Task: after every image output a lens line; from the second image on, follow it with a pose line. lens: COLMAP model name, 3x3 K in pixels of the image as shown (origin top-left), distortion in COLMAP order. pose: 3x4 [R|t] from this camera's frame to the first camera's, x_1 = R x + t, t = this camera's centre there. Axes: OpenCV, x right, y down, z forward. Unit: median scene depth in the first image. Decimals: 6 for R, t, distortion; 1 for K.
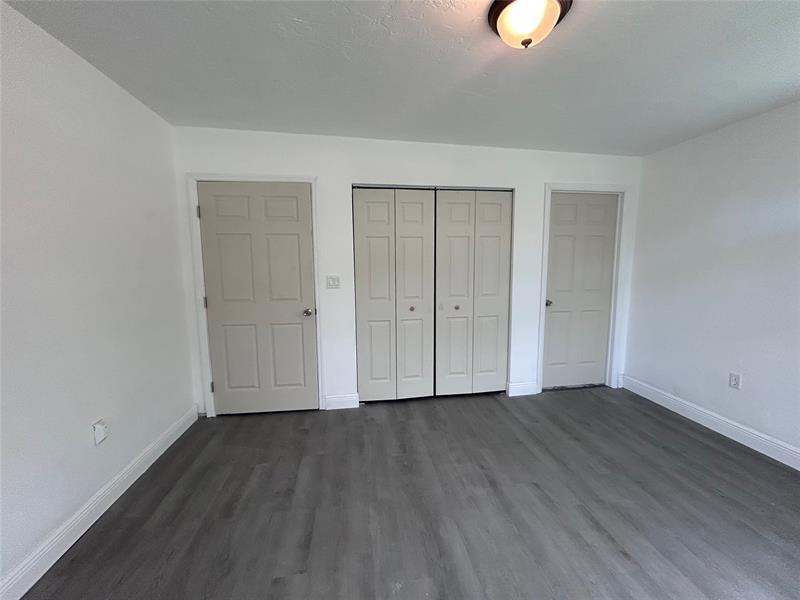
lens RADIAL K [[322.7, 0, 400.1], [0, 322.7, 298.7], [0, 0, 1]] dist [0.000430, -0.000182]
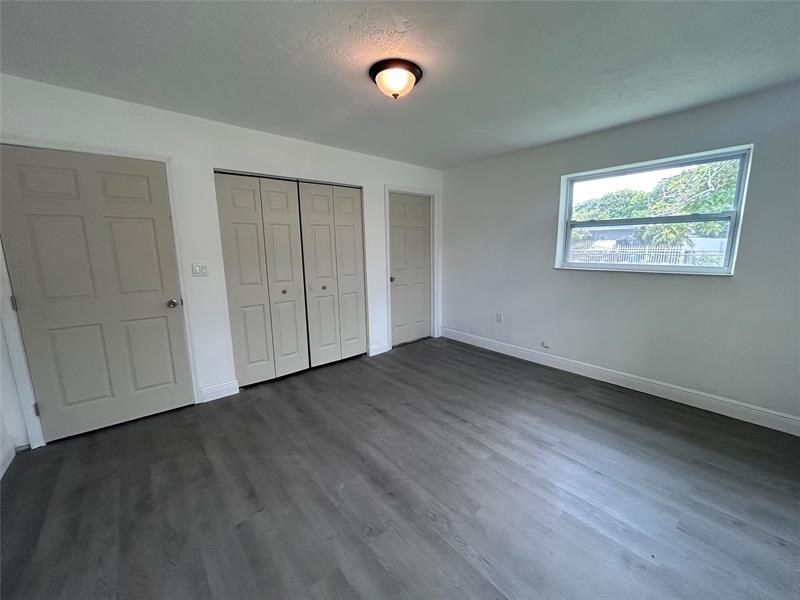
lens RADIAL K [[322.7, 0, 400.1], [0, 322.7, 298.7], [0, 0, 1]] dist [0.000430, -0.000182]
pose [[0.854503, -0.091753, 0.511278, -0.195047], [0.072265, 0.995703, 0.057911, 0.021336], [-0.514395, -0.012537, 0.857462, -0.129771]]
